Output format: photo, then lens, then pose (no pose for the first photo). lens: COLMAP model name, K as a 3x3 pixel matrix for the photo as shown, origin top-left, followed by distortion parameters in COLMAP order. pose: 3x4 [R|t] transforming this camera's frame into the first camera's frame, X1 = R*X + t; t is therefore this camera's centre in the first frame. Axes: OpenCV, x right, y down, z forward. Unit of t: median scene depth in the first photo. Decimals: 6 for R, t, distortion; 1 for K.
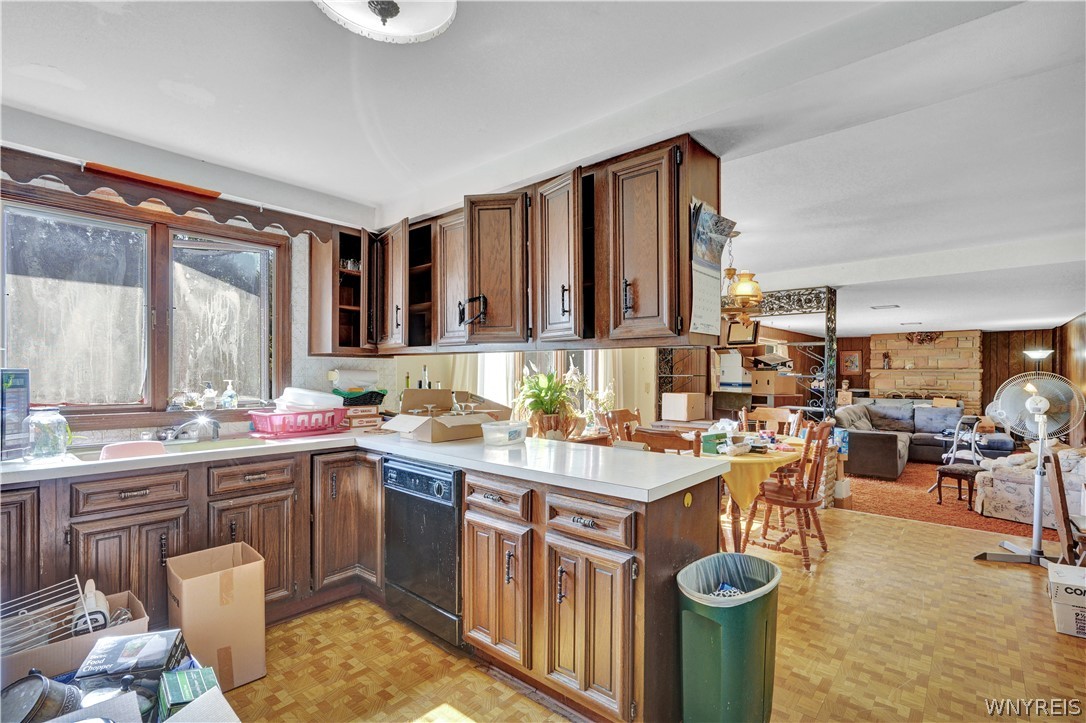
lens RADIAL K [[499.9, 0, 546.4], [0, 499.9, 366.2], [0, 0, 1]] dist [-0.003338, -0.000247]
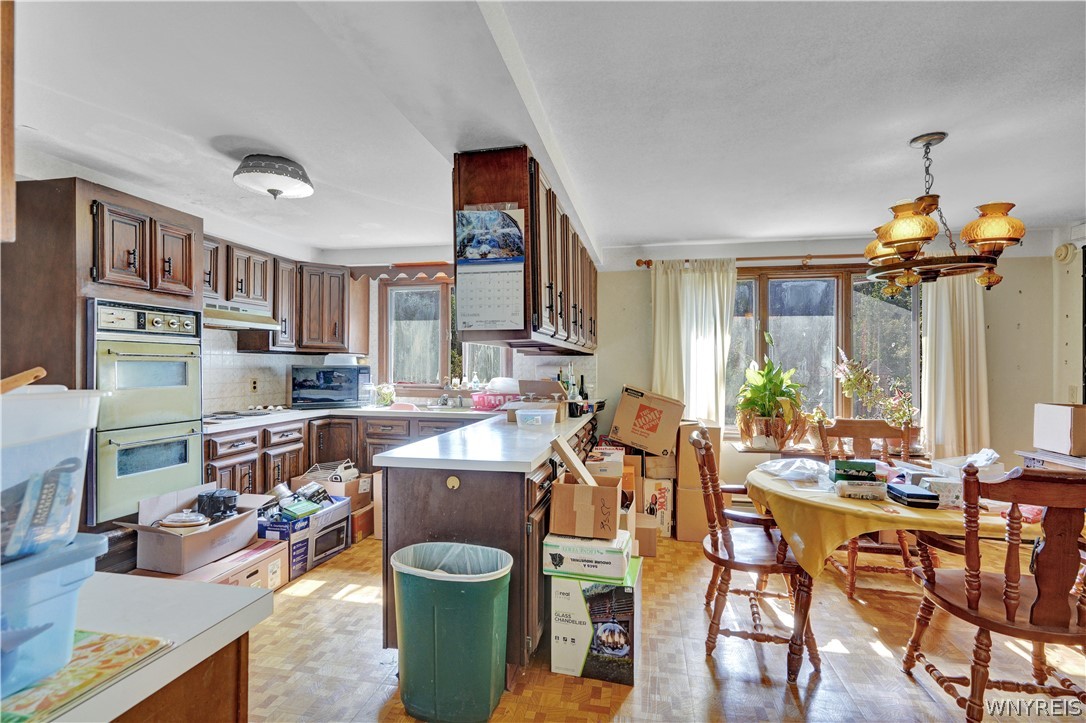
lens RADIAL K [[499.9, 0, 548.8], [0, 499.9, 361.5], [0, 0, 1]] dist [-0.003338, -0.000247]
pose [[0.486738, -0.001783, -0.873546, 1.051668], [0.009087, 0.999954, 0.003023, -0.010164], [0.873501, -0.009409, 0.486732, 0.505748]]
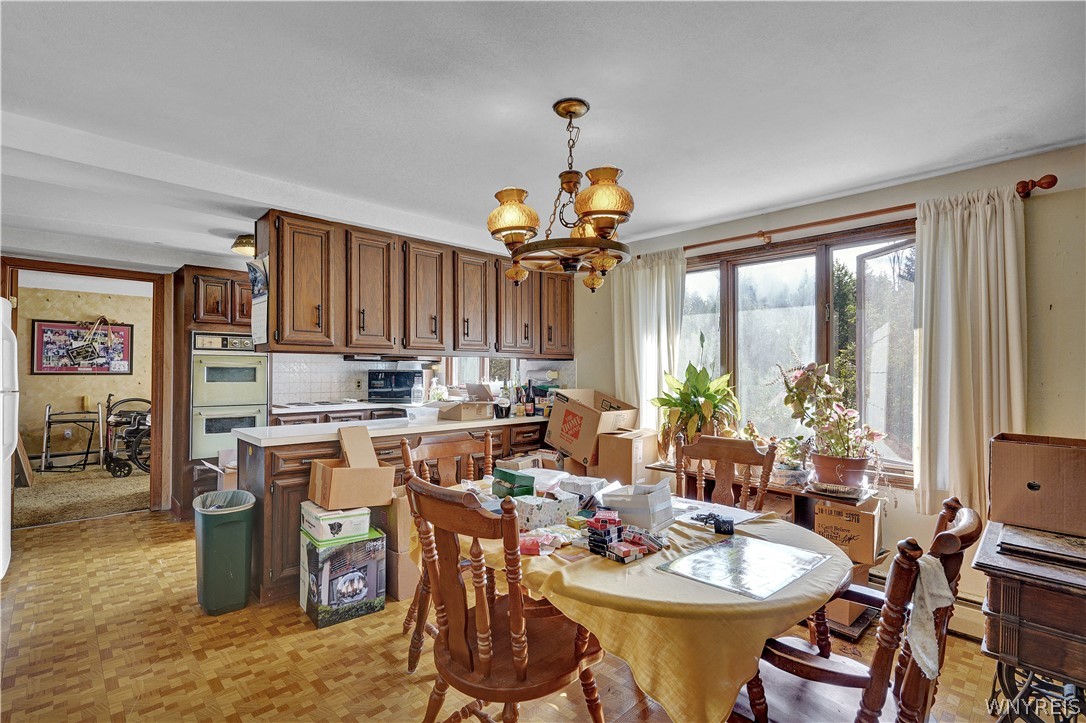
lens RADIAL K [[499.9, 0, 542.5], [0, 499.9, 363.2], [0, 0, 1]] dist [-0.003338, -0.000247]
pose [[-0.093263, -0.009573, -0.995595, 1.380955], [0.010802, 0.999885, -0.010626, 0.003141], [0.995583, -0.011746, -0.093149, 1.600940]]
